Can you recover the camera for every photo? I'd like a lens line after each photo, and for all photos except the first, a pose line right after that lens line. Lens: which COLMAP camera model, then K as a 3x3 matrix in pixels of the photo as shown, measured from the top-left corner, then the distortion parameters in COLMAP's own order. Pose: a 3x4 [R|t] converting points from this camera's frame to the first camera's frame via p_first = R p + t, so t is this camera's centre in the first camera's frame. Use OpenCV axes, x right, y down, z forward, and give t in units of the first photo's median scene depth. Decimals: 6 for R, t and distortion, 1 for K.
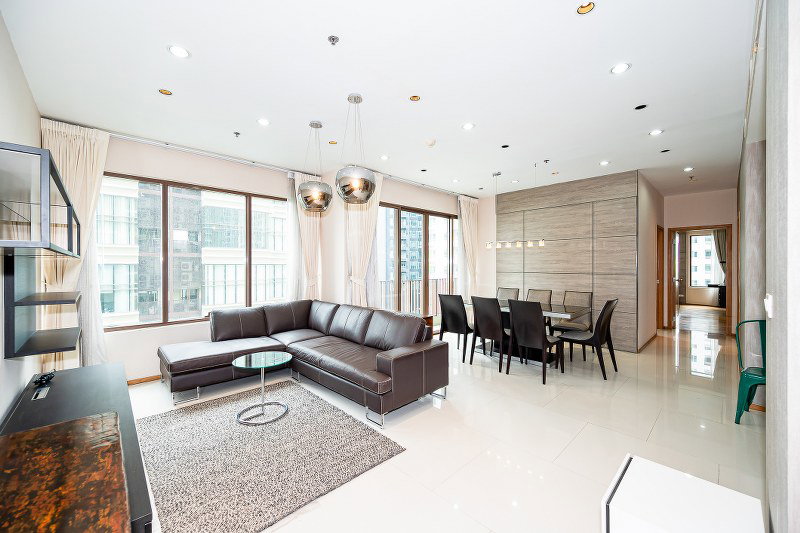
lens RADIAL K [[317.9, 0, 400.0], [0, 317.9, 266.5], [0, 0, 1]] dist [0.000531, 0.000033]
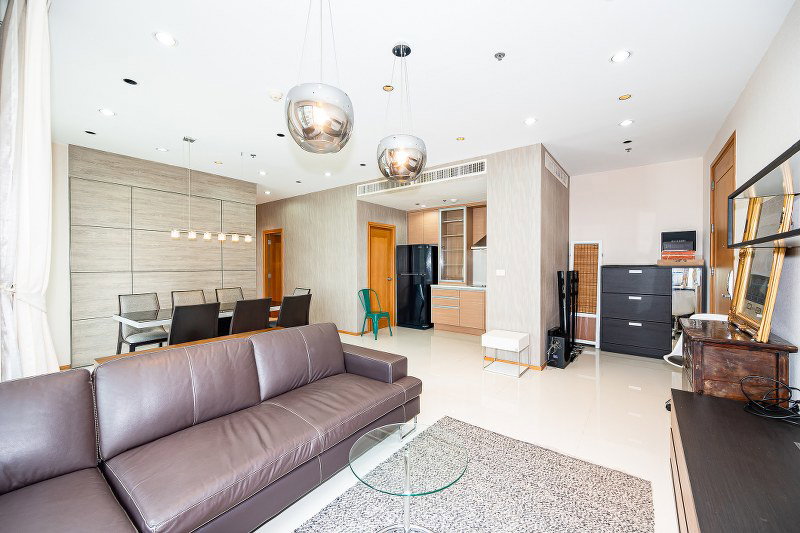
lens RADIAL K [[317.9, 0, 400.0], [0, 317.9, 266.5], [0, 0, 1]] dist [0.000531, 0.000033]
pose [[-0.154209, -0.004912, 0.988026, -0.425877], [0.005175, 0.999970, 0.005779, 0.006230], [-0.988025, 0.006004, -0.154179, 0.513937]]
